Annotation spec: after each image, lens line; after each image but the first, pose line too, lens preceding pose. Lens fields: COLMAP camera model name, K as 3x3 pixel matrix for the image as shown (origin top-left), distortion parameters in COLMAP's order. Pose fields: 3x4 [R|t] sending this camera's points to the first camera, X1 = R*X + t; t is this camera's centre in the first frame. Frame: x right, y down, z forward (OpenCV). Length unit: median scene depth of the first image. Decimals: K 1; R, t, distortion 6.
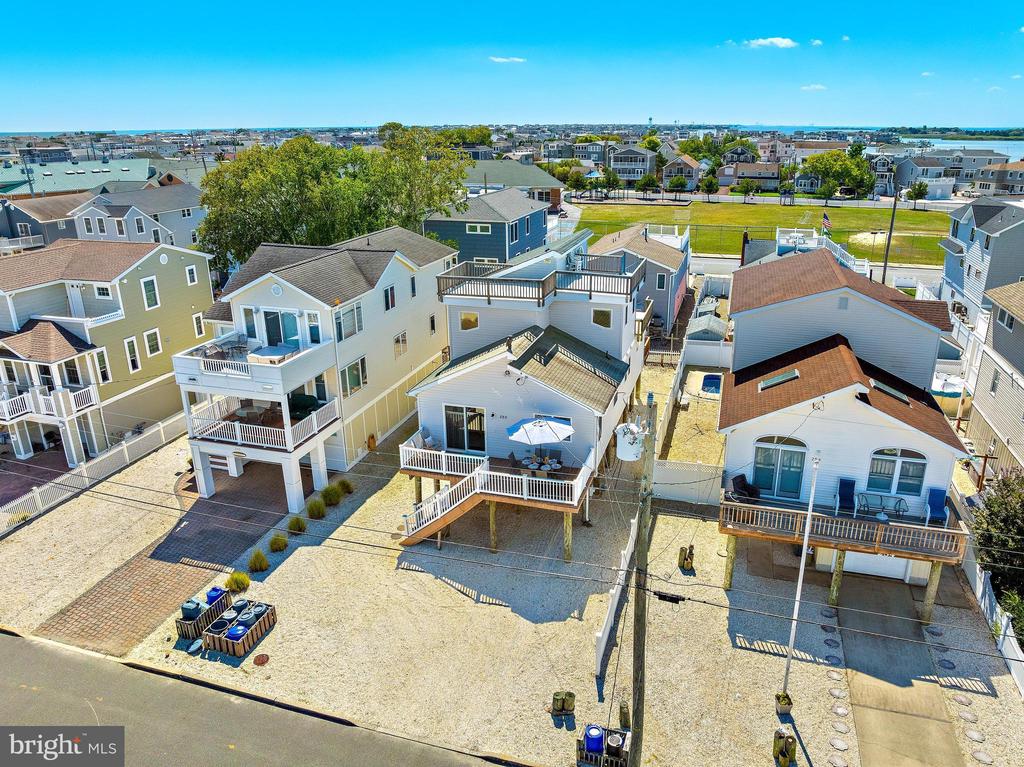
lens RADIAL K [[717.7, 0, 512.0], [0, 717.7, 383.5], [0, 0, 1]] dist [-0.036222, 0.000177]
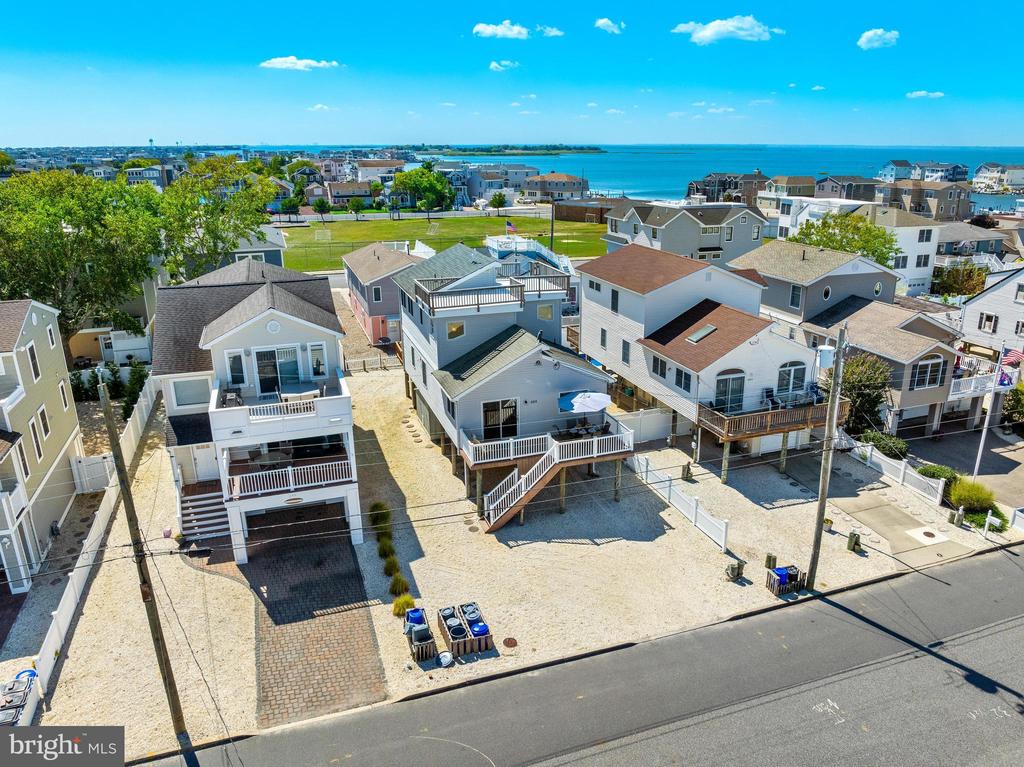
lens RADIAL K [[728.3, 0, 514.5], [0, 728.3, 387.8], [0, 0, 1]] dist [-0.035793, -0.002995]
pose [[0.803252, -0.185940, 0.565874, -0.304507], [0.199581, 0.979128, 0.038427, -0.011841], [-0.561208, 0.082071, 0.823596, 0.015794]]
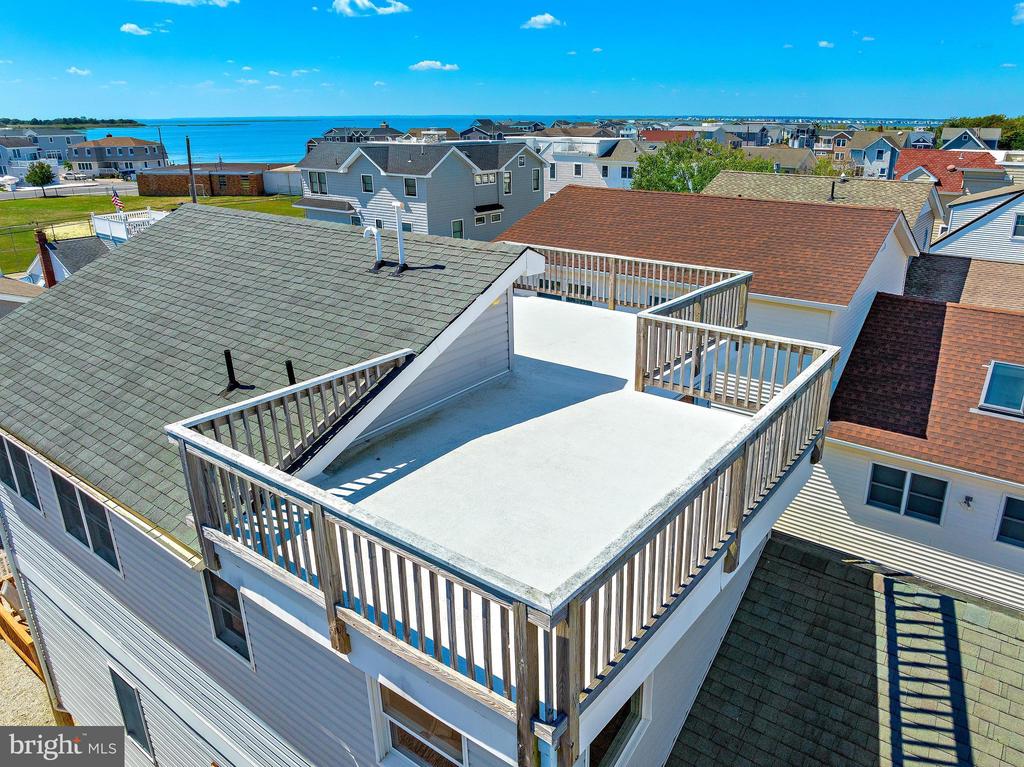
lens RADIAL K [[734.1, 0, 533.4], [0, 734.1, 380.5], [0, 0, 1]] dist [-0.031818, 0.004956]
pose [[0.329753, -0.317127, 0.889209, -0.088728], [0.322027, 0.923186, 0.209825, -0.096354], [-0.887447, 0.217159, 0.406547, 0.443090]]
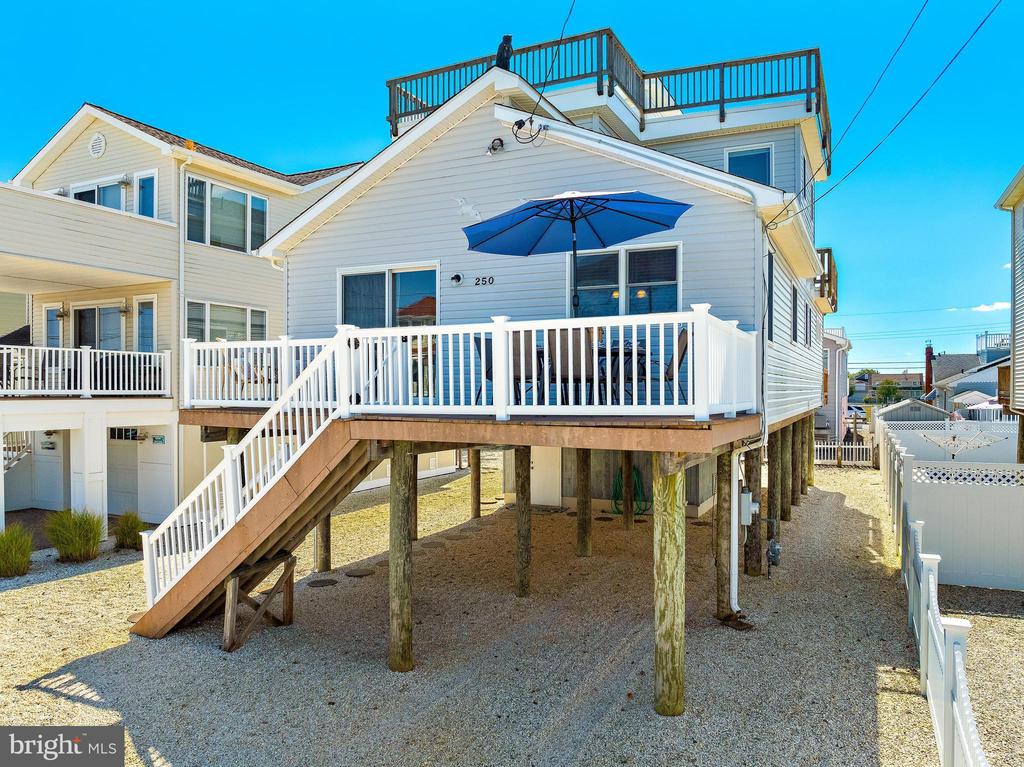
lens RADIAL K [[735.8, 0, 509.2], [0, 735.8, 386.6], [0, 0, 1]] dist [-0.033881, -0.001923]
pose [[0.988972, 0.011320, -0.147668, 0.023755], [-0.060322, 0.941410, -0.331827, 0.093172], [0.135259, 0.337075, 0.931711, 0.293382]]
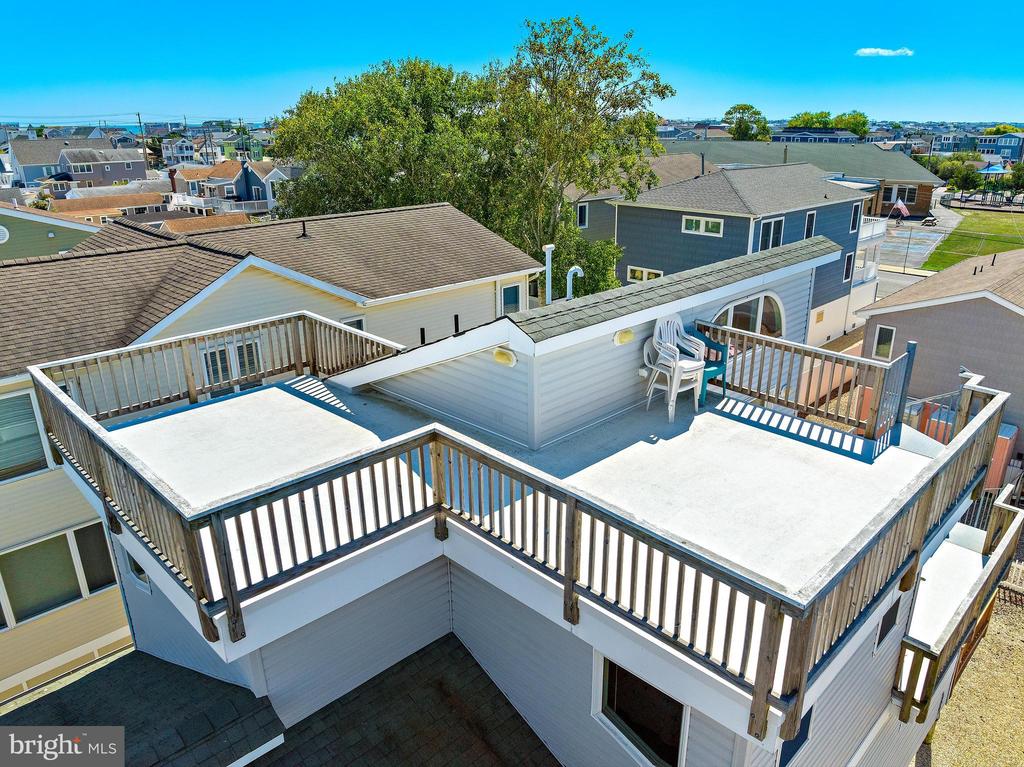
lens RADIAL K [[718.6, 0, 527.3], [0, 718.6, 385.5], [0, 0, 1]] dist [-0.064063, 0.045340]
pose [[0.890003, 0.163897, -0.425480, 0.076531], [-0.159686, 0.986104, 0.045827, -0.086756], [0.427078, 0.027157, 0.903807, 0.394769]]
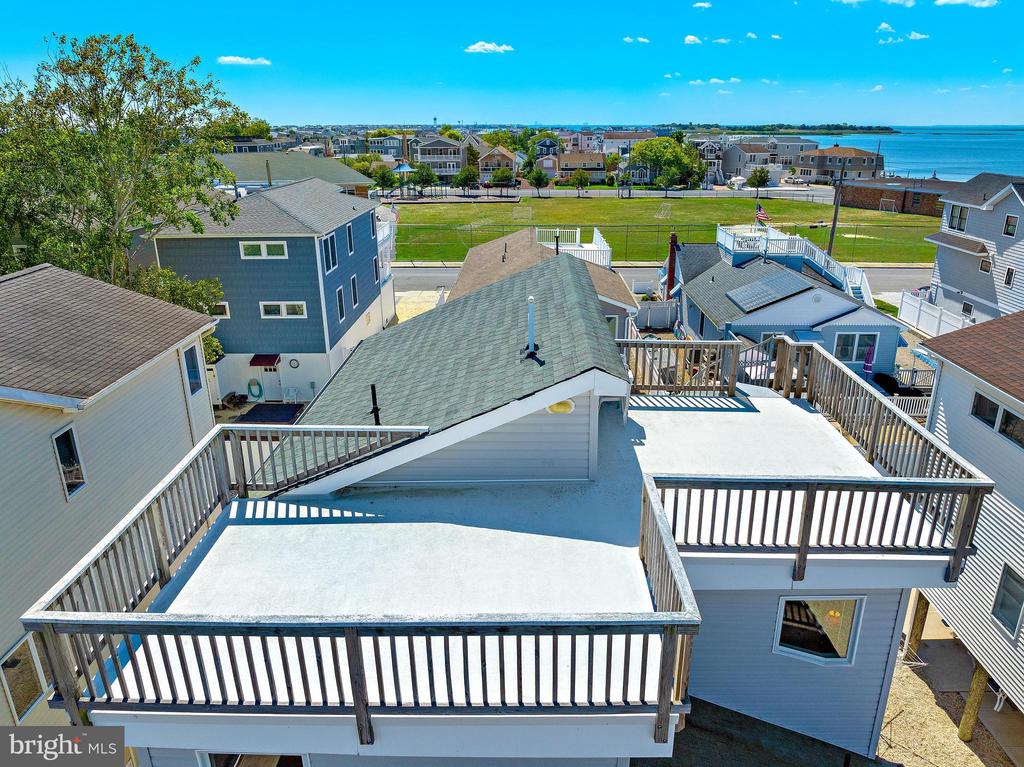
lens RADIAL K [[717.7, 0, 512.0], [0, 717.7, 383.5], [0, 0, 1]] dist [-0.036222, 0.000177]
pose [[0.959878, -0.095390, 0.263694, -0.016374], [0.095890, 0.995331, 0.011002, -0.091403], [-0.263512, 0.014725, 0.964544, 0.380425]]
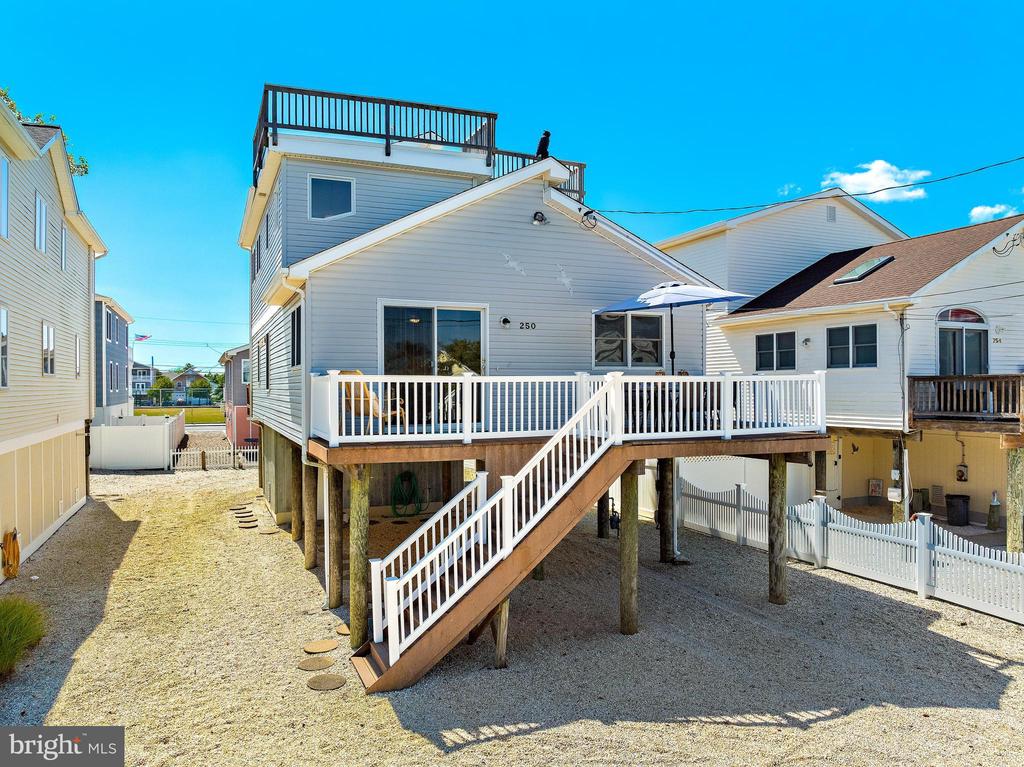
lens RADIAL K [[728.3, 0, 514.5], [0, 728.3, 387.8], [0, 0, 1]] dist [-0.035793, -0.002995]
pose [[0.761794, 0.008527, 0.647763, -0.129435], [0.213974, 0.940483, -0.264022, 0.084373], [-0.611461, 0.339735, 0.714630, 0.303924]]
